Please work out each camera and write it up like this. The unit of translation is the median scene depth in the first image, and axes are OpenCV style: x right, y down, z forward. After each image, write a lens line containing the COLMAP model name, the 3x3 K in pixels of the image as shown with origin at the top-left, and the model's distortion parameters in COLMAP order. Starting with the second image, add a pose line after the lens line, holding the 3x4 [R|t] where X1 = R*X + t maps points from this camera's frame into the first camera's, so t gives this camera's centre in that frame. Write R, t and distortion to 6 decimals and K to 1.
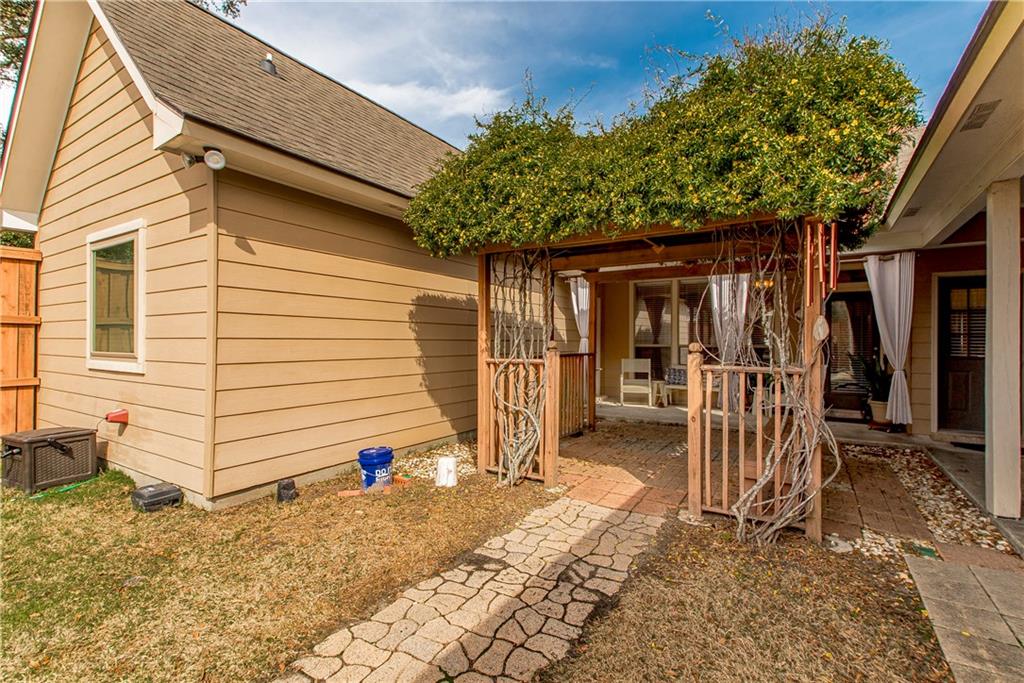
lens RADIAL K [[464.2, 0, 512.3], [0, 464.2, 341.1], [0, 0, 1]] dist [0.004241, 0.000111]
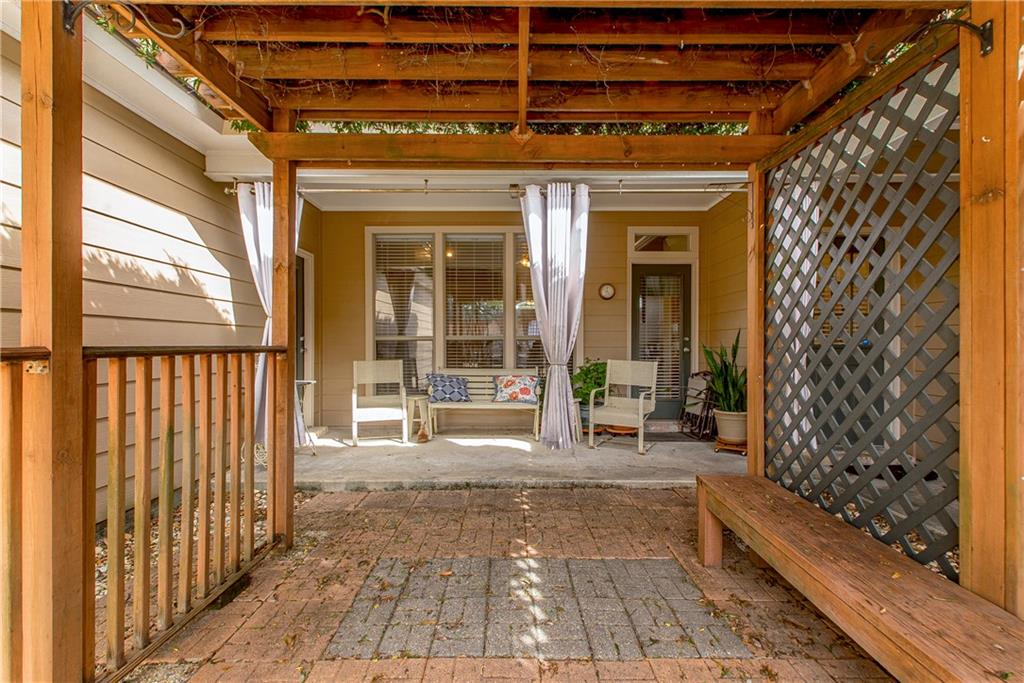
lens RADIAL K [[464.2, 0, 508.4], [0, 464.2, 344.7], [0, 0, 1]] dist [0.004241, 0.000111]
pose [[0.842597, -0.004233, 0.538527, 0.094198], [0.004048, 0.999991, 0.001528, 0.018801], [-0.538529, 0.000893, 0.842607, 0.442941]]
